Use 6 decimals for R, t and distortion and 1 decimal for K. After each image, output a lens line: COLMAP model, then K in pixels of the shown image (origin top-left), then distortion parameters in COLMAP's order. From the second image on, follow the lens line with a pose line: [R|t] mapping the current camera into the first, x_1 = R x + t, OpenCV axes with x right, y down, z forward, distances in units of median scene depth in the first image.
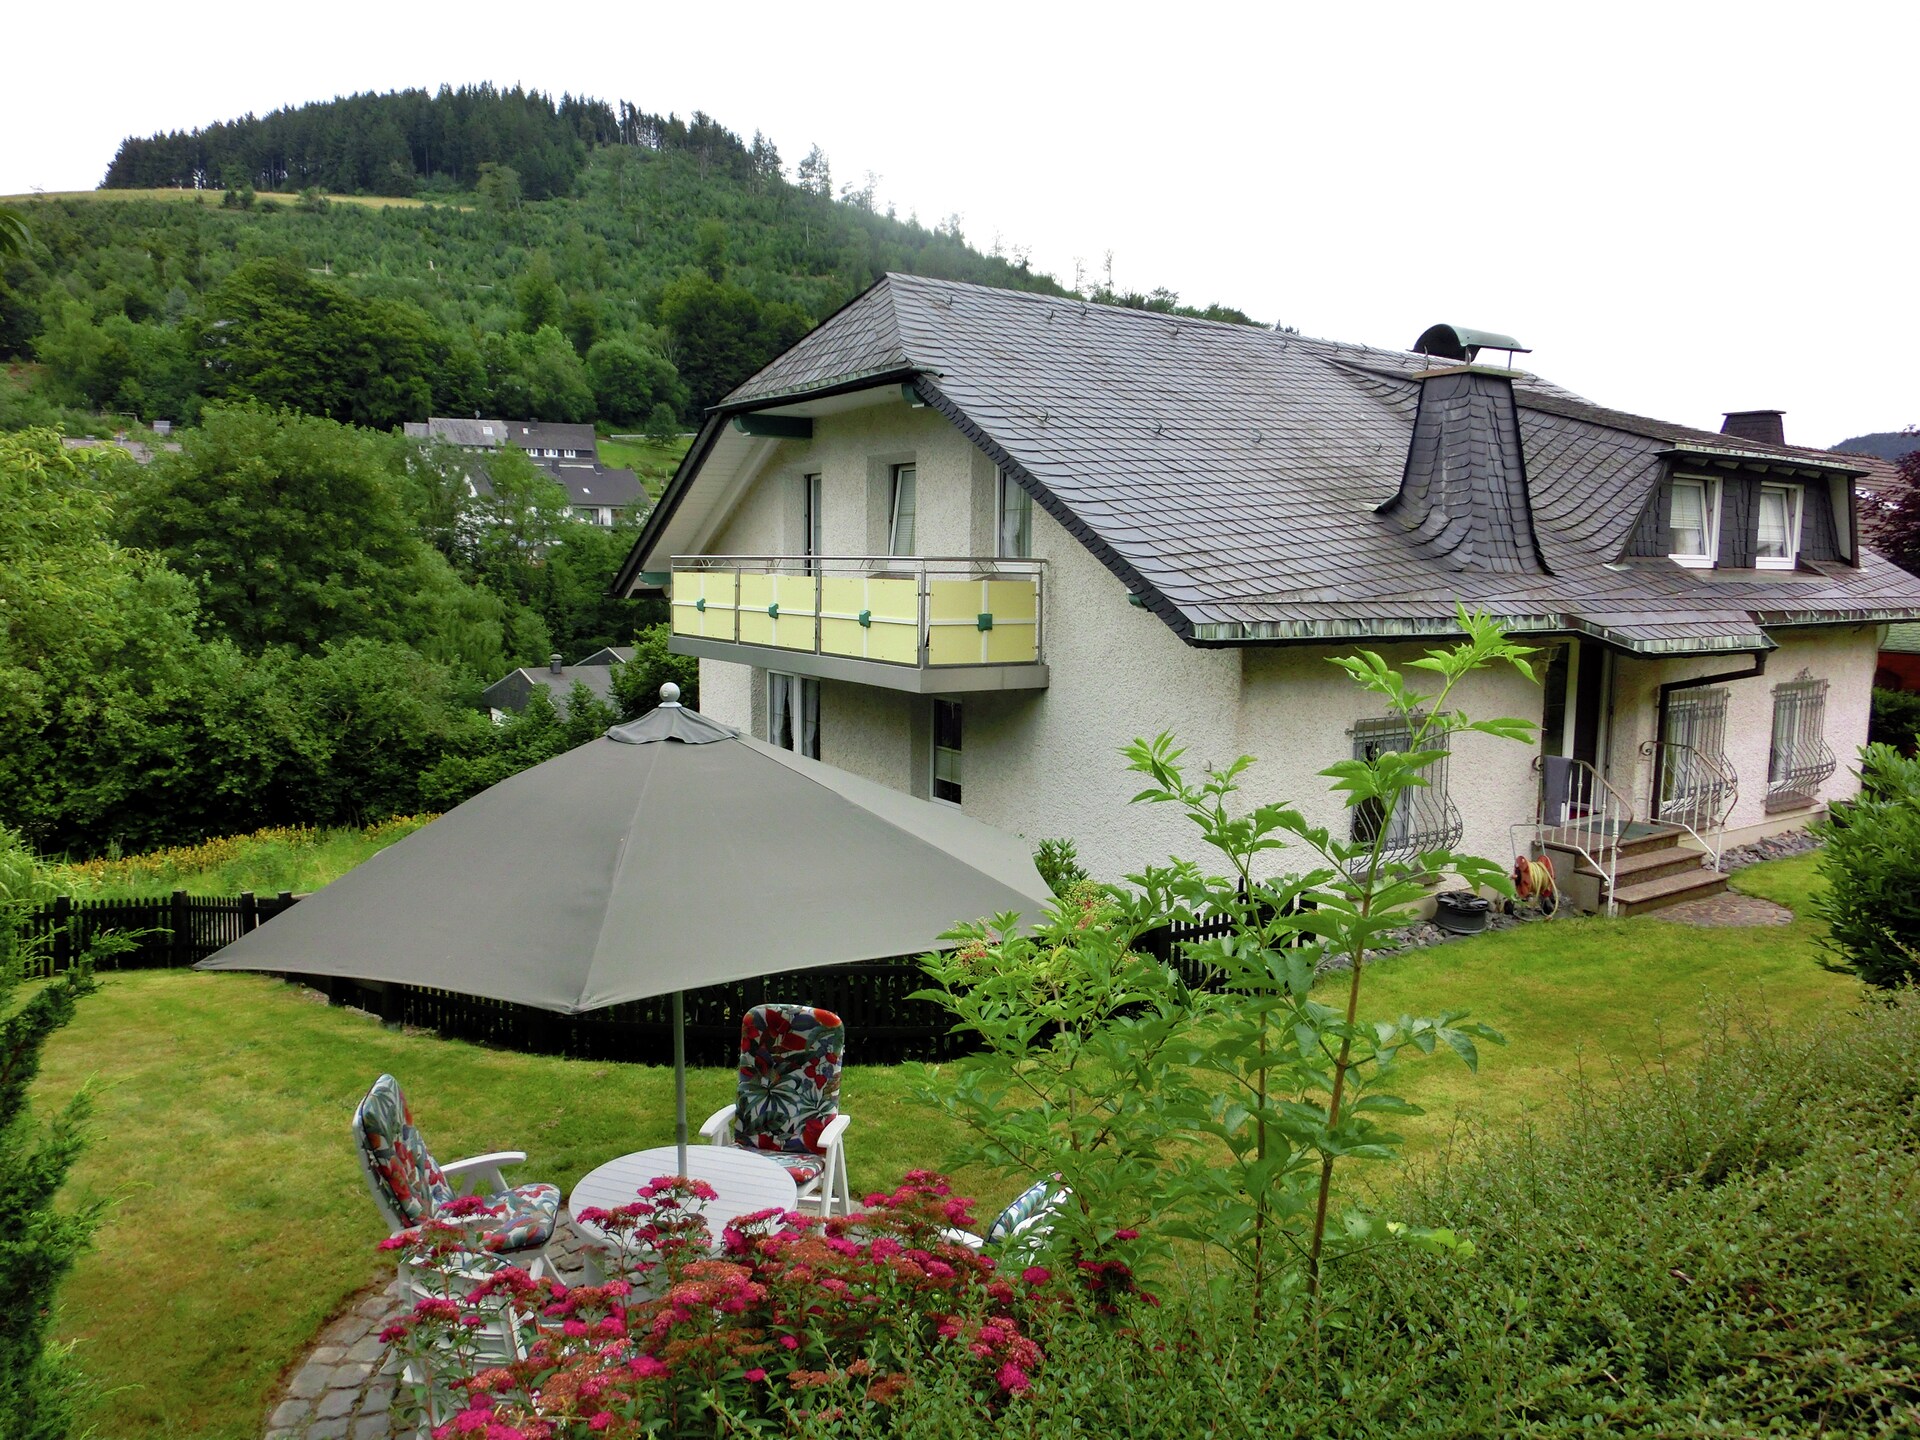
lens RADIAL K [[1540.3, 0, 957.5], [0, 1540.3, 752.4], [0, 0, 1]] dist [-0.074698, 0.070563]
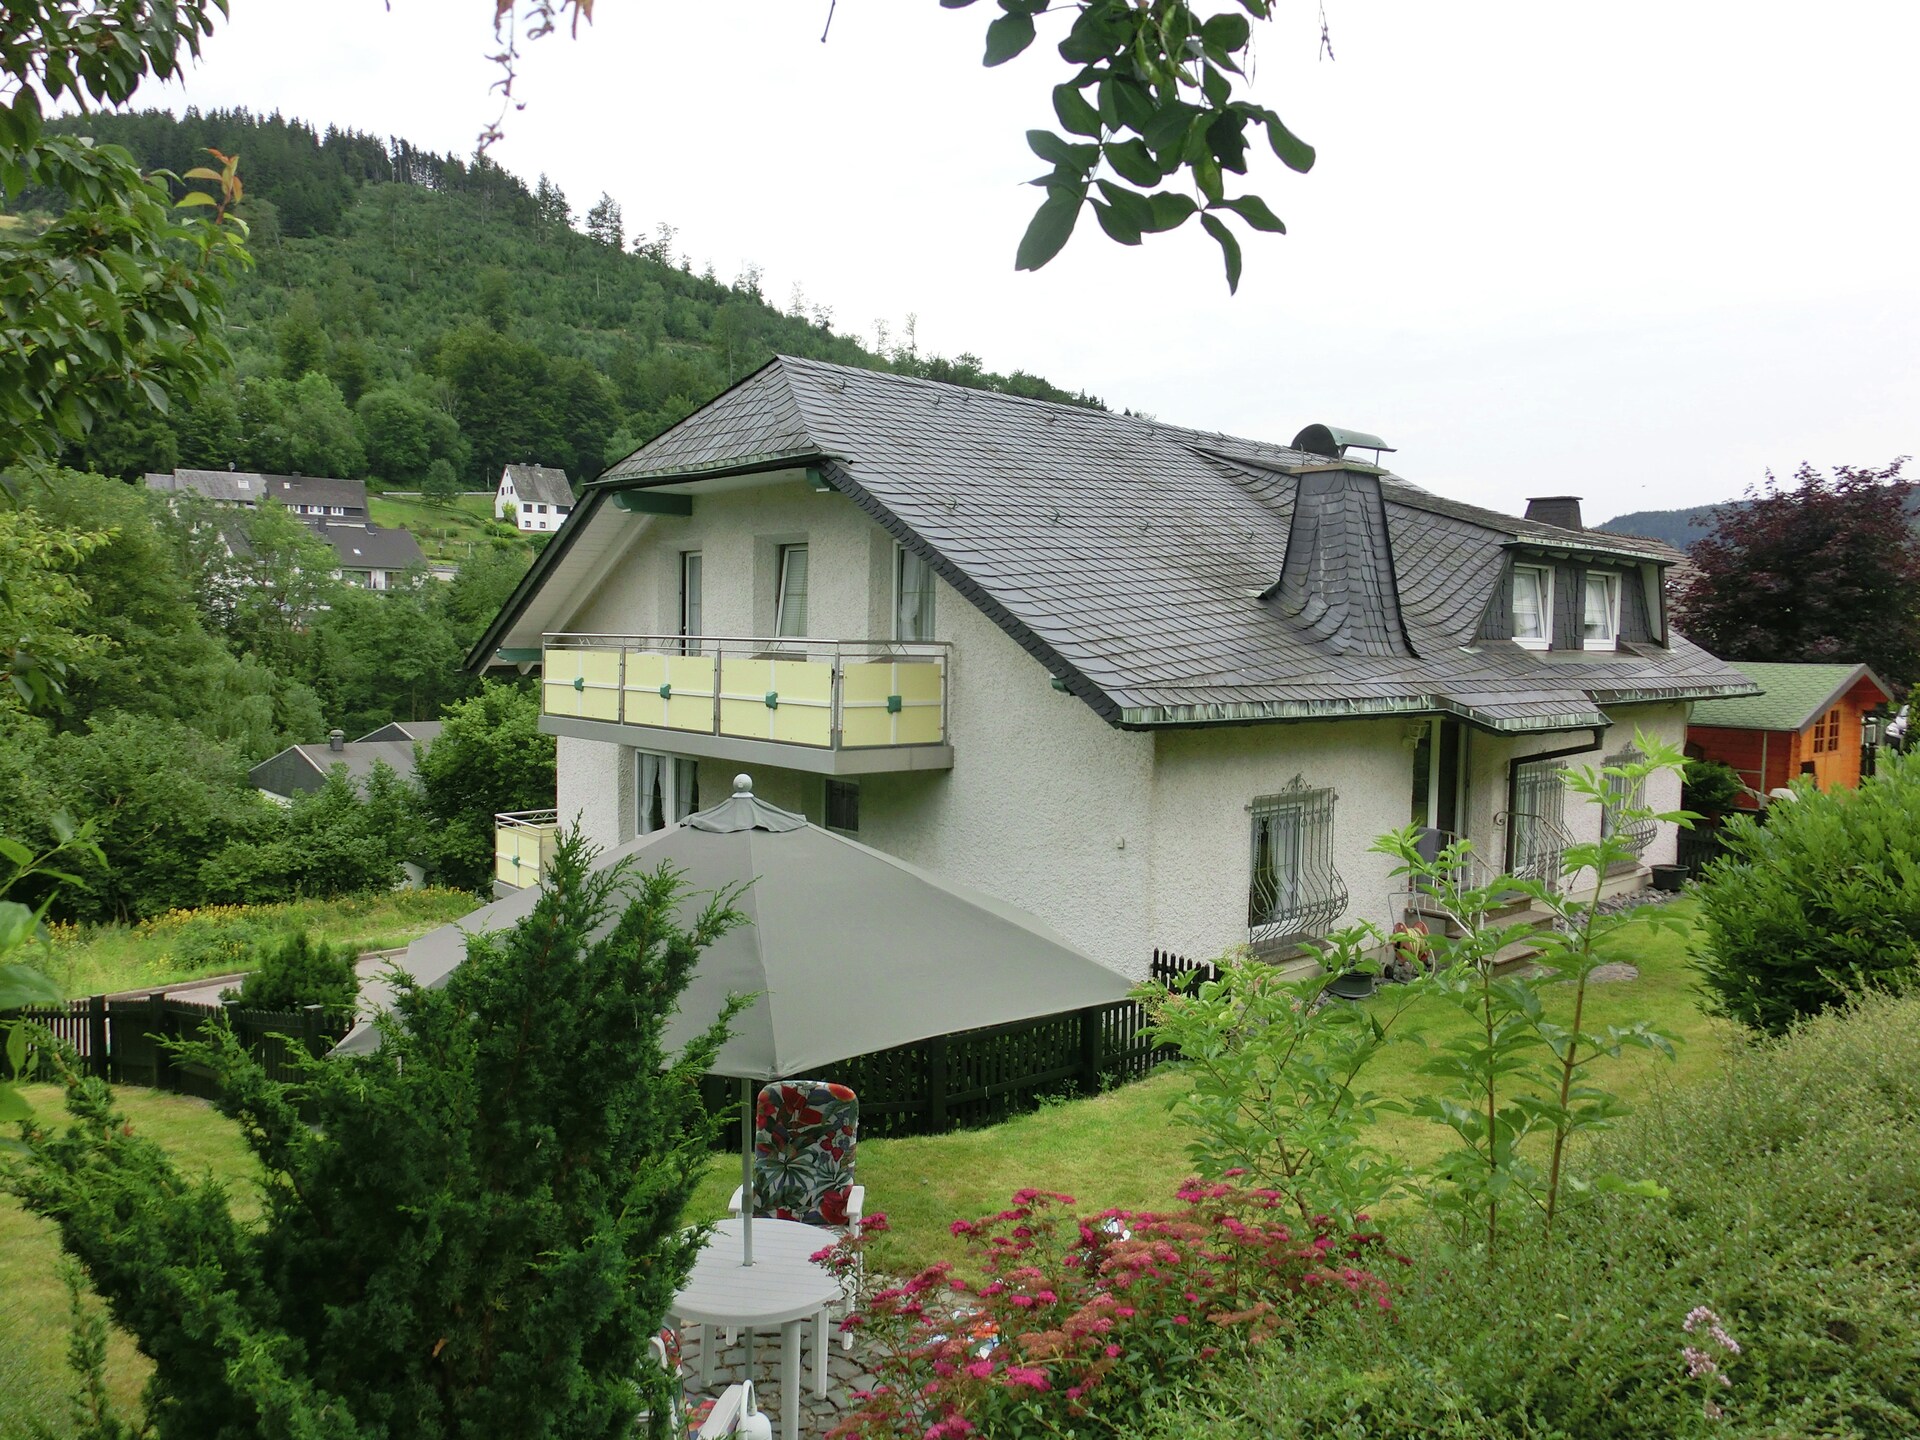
lens RADIAL K [[1682.9, 0, 960.5], [0, 1682.9, 723.4], [0, 0, 1]] dist [-0.090141, 0.119885]
pose [[0.984637, -0.003594, 0.174577, -0.115194], [0.014310, 0.998086, -0.060161, -0.004067], [-0.174026, 0.061735, 0.982804, -0.082625]]
